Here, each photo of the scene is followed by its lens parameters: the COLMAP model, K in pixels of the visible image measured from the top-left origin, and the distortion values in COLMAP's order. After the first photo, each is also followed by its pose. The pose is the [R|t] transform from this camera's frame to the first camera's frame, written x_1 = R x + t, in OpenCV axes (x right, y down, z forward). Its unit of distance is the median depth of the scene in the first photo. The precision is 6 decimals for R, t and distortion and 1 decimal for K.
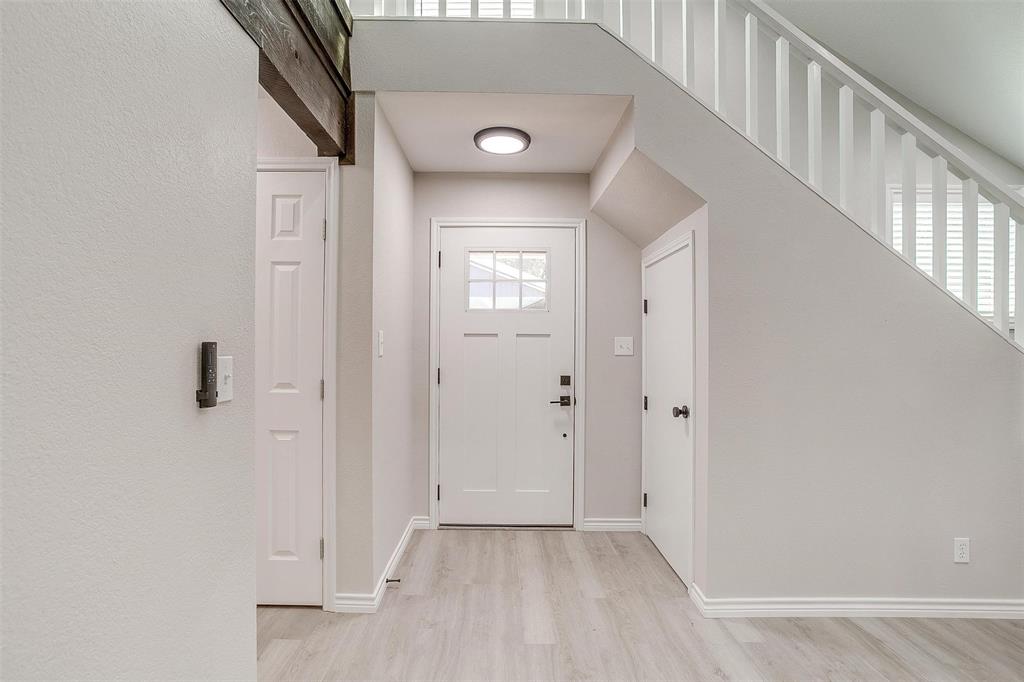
lens RADIAL K [[513.3, 0, 507.2], [0, 513.3, 344.9], [0, 0, 1]] dist [-0.018543, 0.026727]
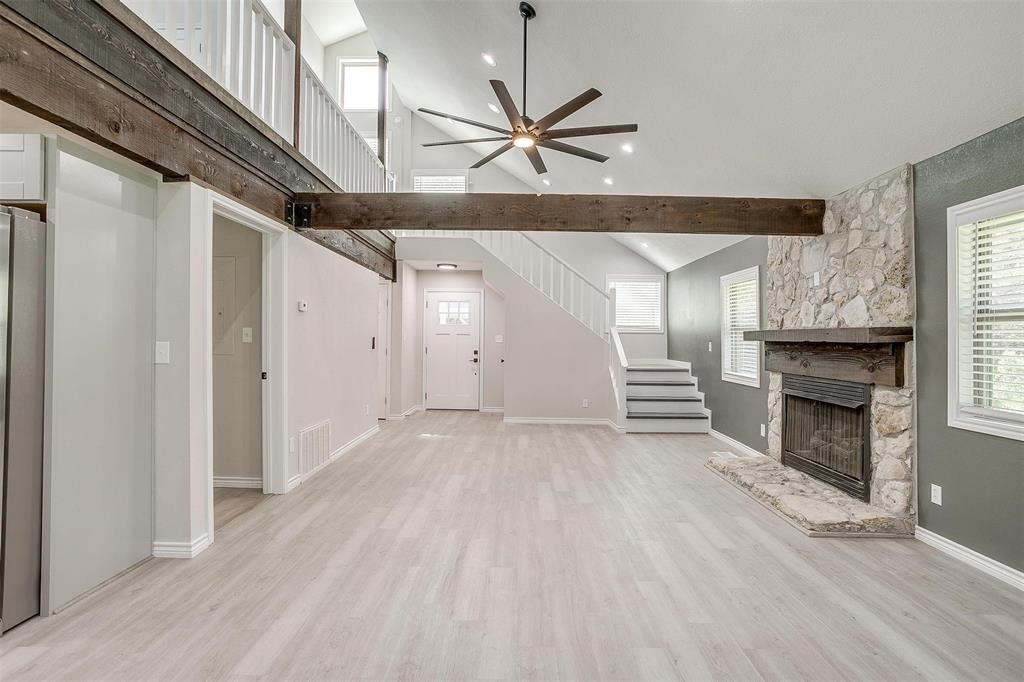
lens RADIAL K [[504.8, 0, 511.5], [0, 504.8, 340.1], [0, 0, 1]] dist [-0.046822, 0.025720]
pose [[0.999382, 0.011459, -0.033227, 0.382948], [-0.011130, 0.999887, 0.010060, -0.019215], [0.033339, -0.009684, 0.999397, -1.532887]]
